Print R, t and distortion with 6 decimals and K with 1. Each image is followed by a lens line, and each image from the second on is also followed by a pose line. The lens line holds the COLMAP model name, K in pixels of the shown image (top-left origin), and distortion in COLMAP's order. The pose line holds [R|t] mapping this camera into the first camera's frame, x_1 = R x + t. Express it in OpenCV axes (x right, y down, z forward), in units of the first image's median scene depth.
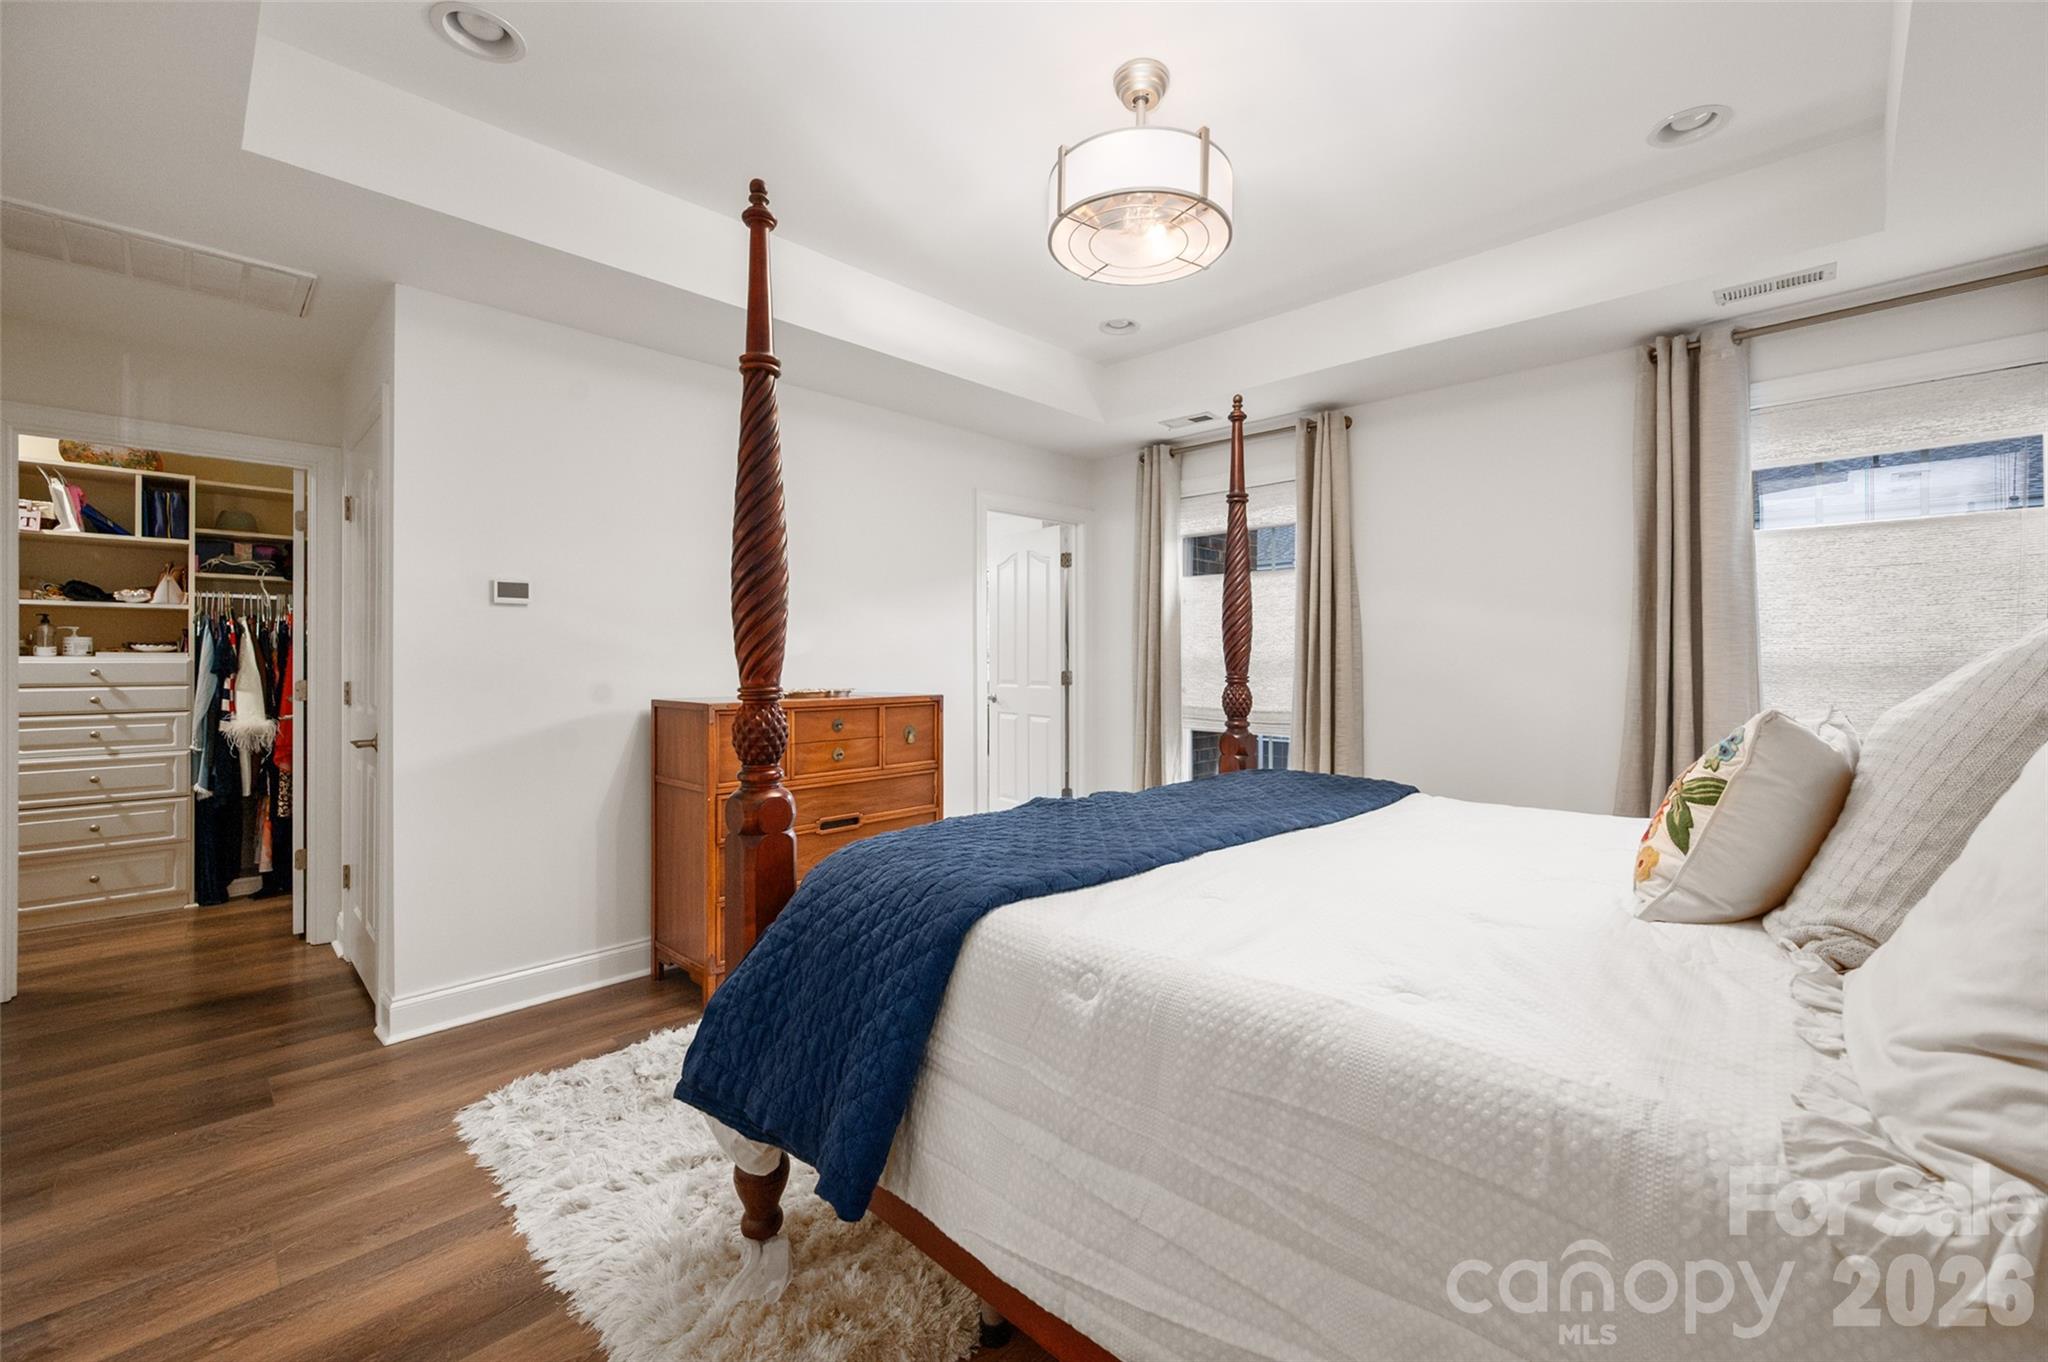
lens RADIAL K [[845.2, 0, 1034.3], [0, 845.2, 660.0], [0, 0, 1]] dist [-0.002811, -0.000547]
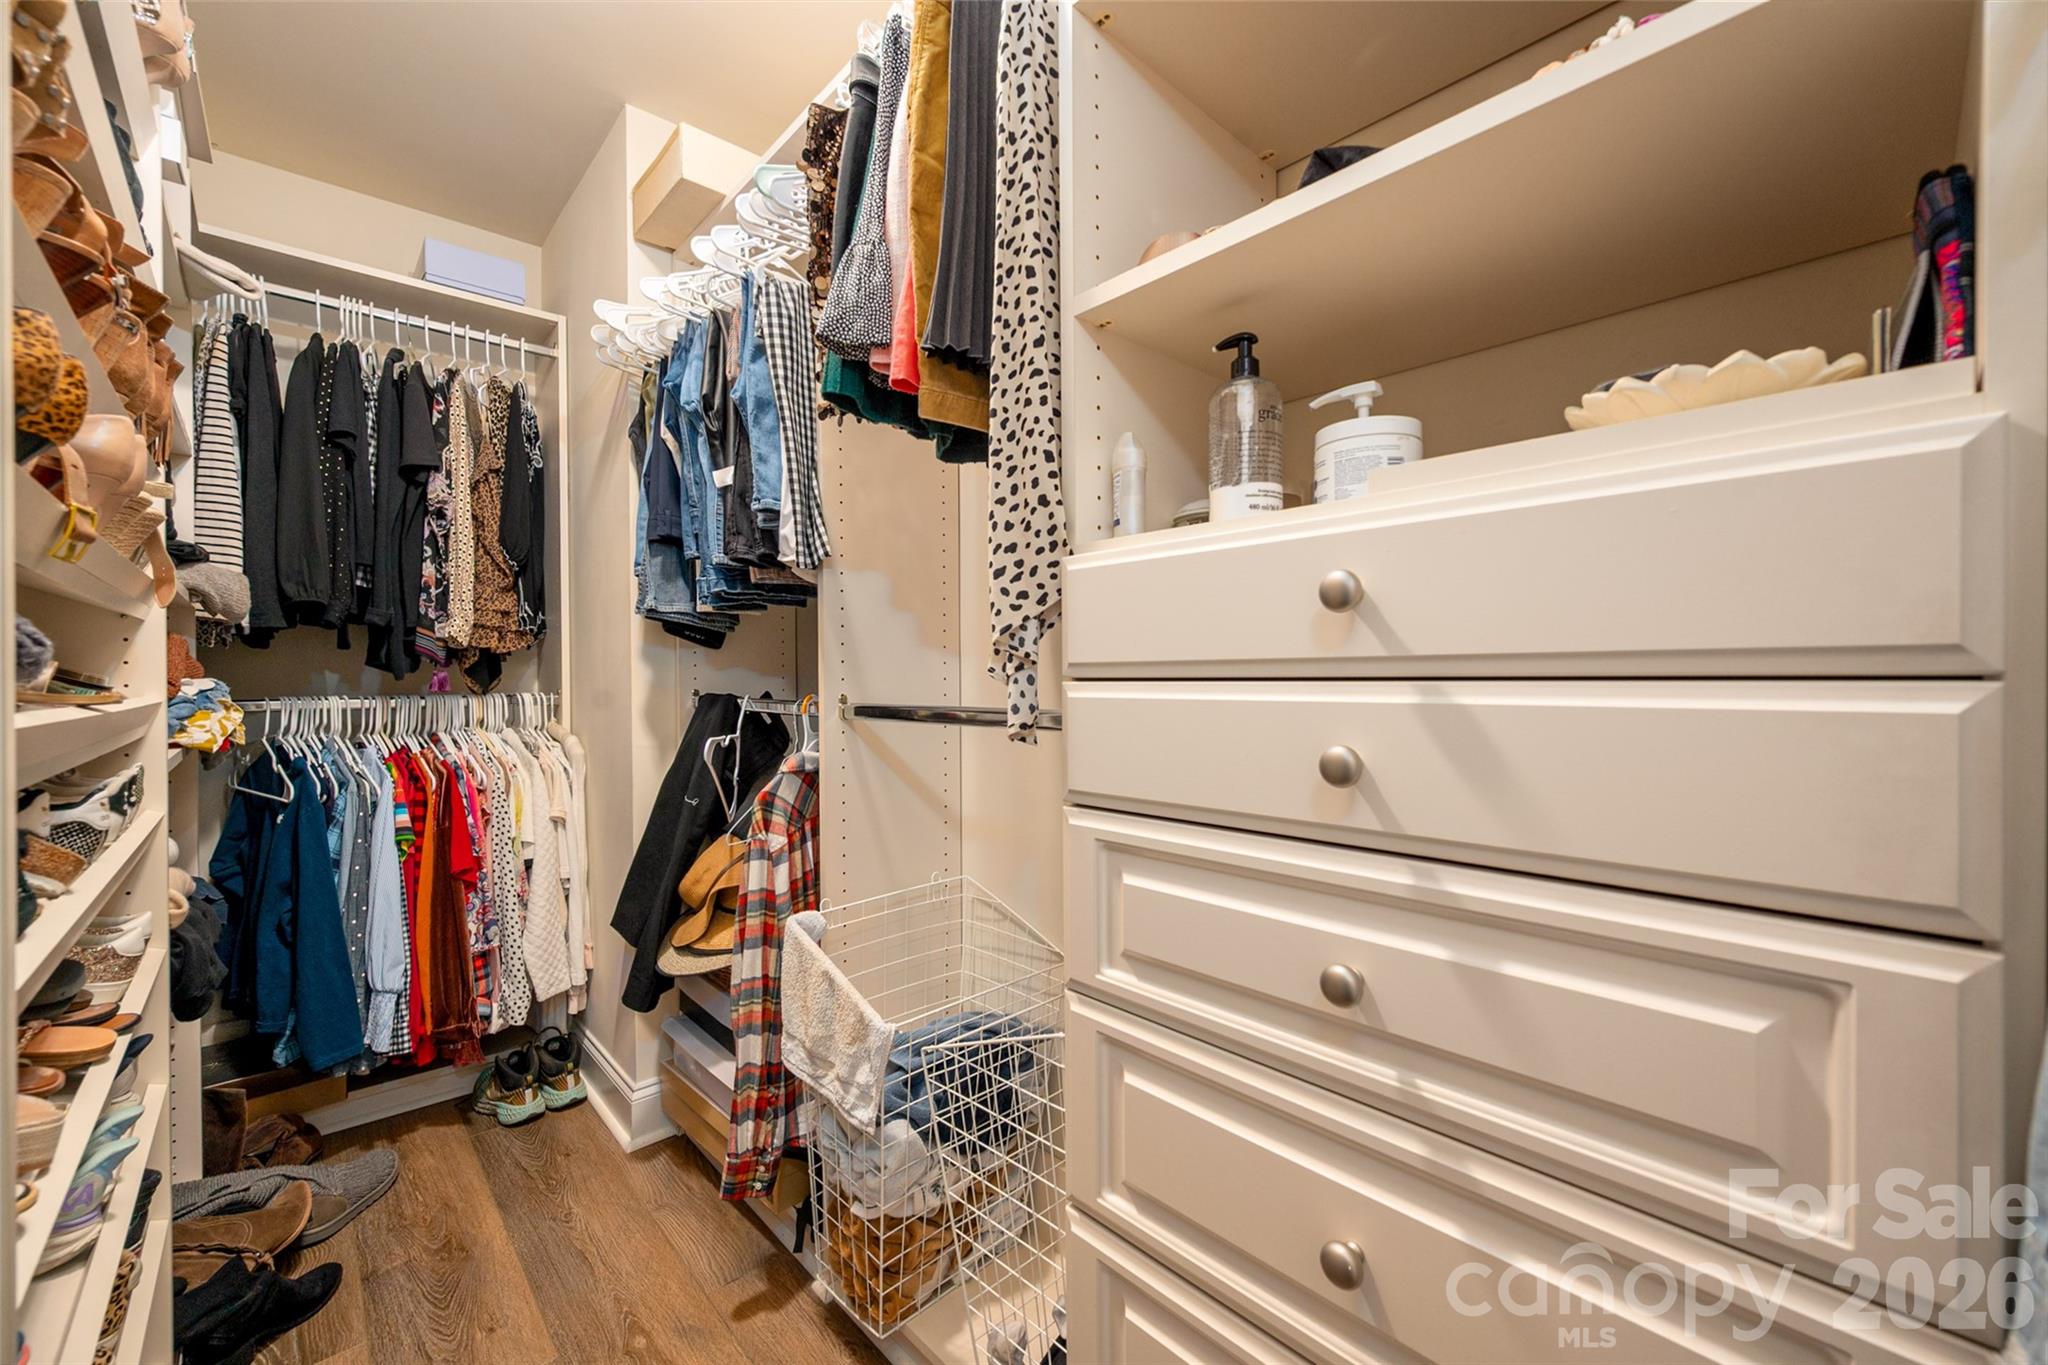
lens RADIAL K [[845.2, 0, 1034.3], [0, 845.2, 661.5], [0, 0, 1]] dist [-0.002811, -0.000547]
pose [[-0.073158, -0.013187, -0.997233, -0.942250], [0.008225, 0.999871, -0.013825, 0.029351], [0.997286, -0.009214, -0.073040, 0.940918]]
